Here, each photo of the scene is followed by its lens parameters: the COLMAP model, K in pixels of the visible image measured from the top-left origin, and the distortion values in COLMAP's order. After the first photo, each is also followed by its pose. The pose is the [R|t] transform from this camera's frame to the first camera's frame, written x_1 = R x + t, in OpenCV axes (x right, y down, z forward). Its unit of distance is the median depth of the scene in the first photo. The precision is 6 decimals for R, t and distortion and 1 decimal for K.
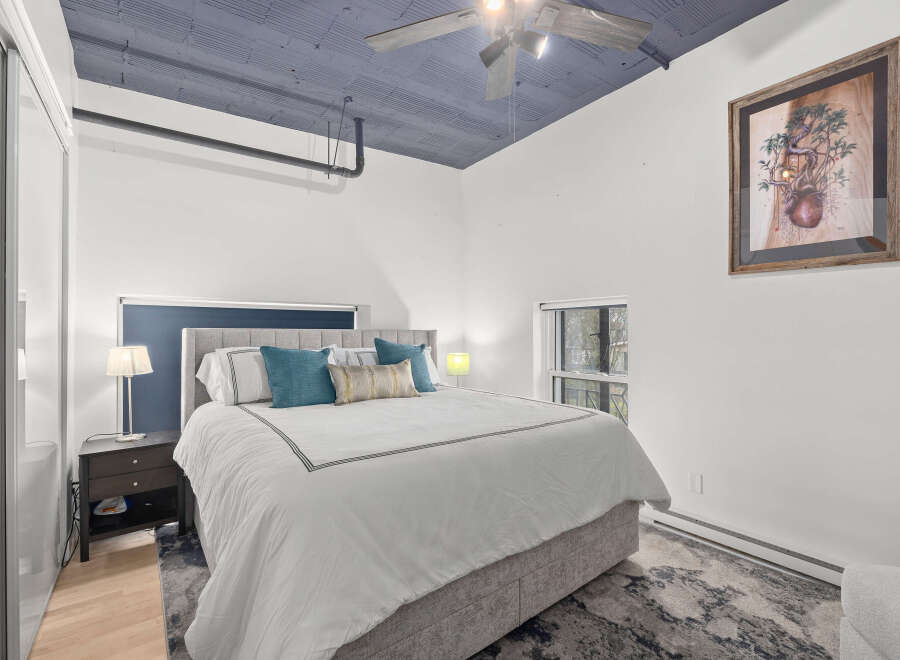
lens RADIAL K [[416.1, 0, 446.8], [0, 416.1, 323.4], [0, 0, 1]] dist [-0.003328, -0.000054]
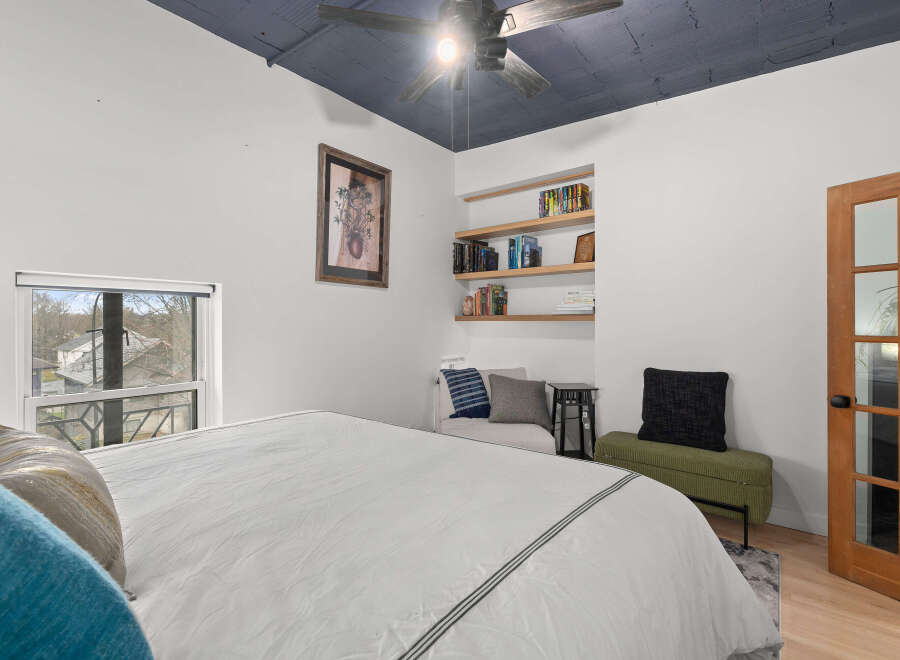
lens RADIAL K [[416.1, 0, 446.8], [0, 416.1, 323.4], [0, 0, 1]] dist [-0.003328, -0.000054]
pose [[-0.233798, 0.000227, 0.972285, -0.685310], [-0.020835, 0.999769, -0.005244, 0.011057], [-0.972062, -0.021484, -0.233739, 0.995857]]
